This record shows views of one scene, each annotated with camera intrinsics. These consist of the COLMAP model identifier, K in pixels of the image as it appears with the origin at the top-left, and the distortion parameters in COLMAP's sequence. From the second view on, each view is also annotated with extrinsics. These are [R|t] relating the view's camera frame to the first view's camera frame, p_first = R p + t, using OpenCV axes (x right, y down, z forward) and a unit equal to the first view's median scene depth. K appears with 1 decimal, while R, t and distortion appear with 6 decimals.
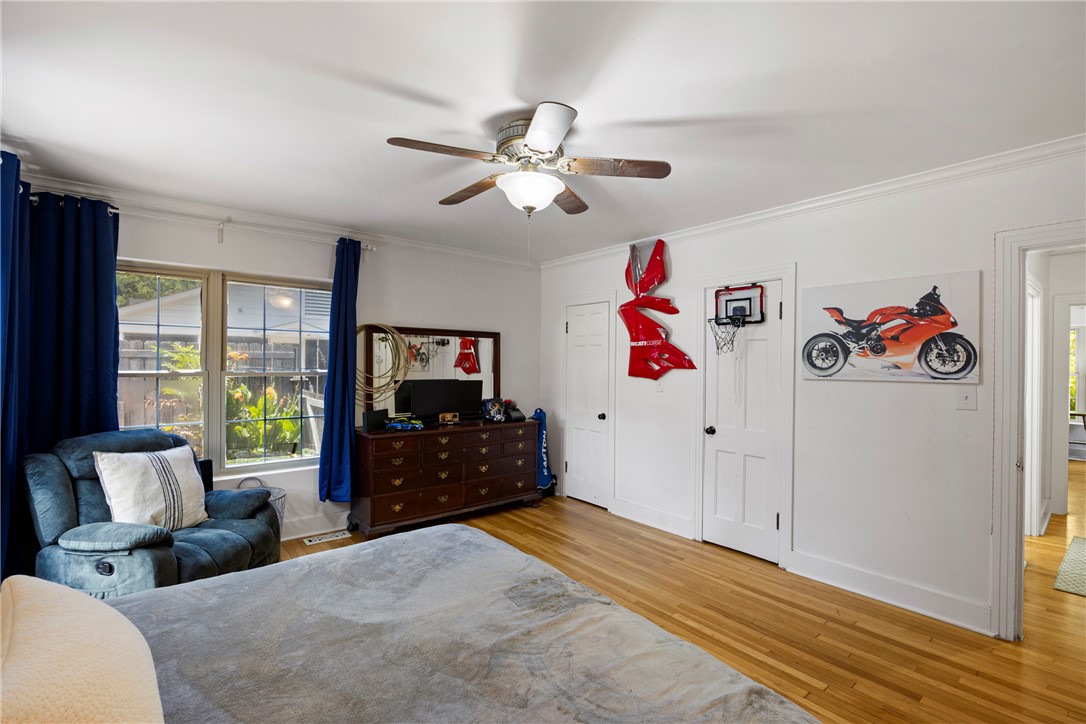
lens RADIAL K [[497.6, 0, 547.1], [0, 497.6, 363.2], [0, 0, 1]] dist [0.000656, -0.000246]
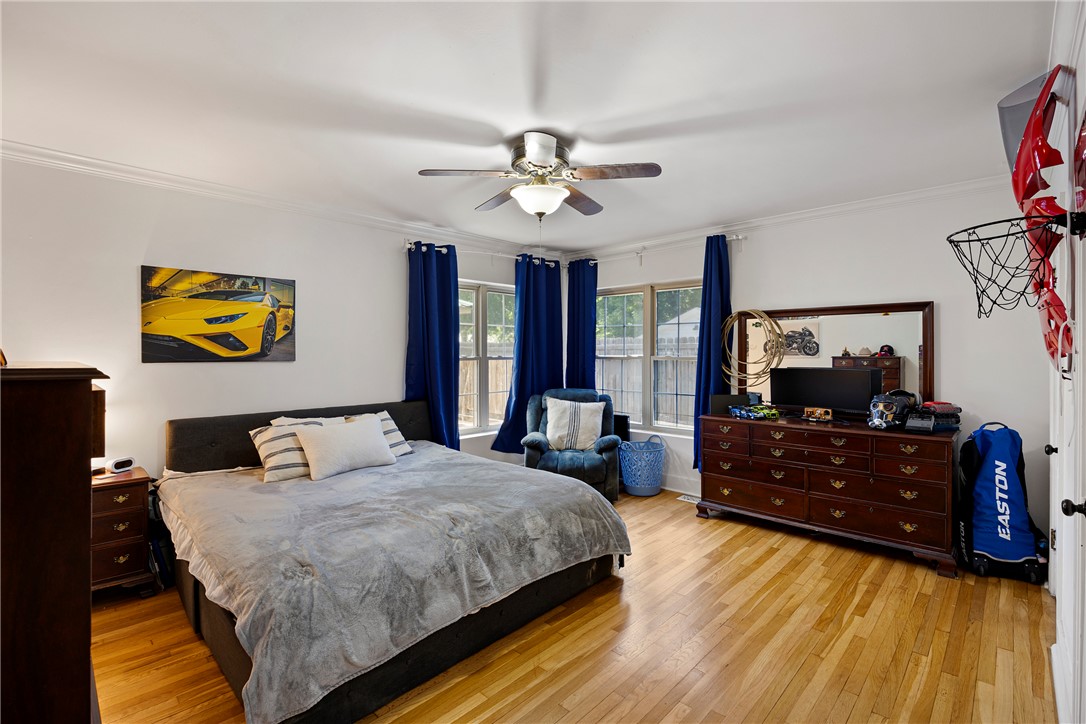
lens RADIAL K [[497.6, 0, 547.6], [0, 497.6, 356.1], [0, 0, 1]] dist [0.000656, -0.000246]
pose [[0.105861, 0.004626, -0.994370, 0.612708], [0.005589, 0.999971, 0.005247, 0.006759], [0.994365, -0.006113, 0.105832, 0.487246]]
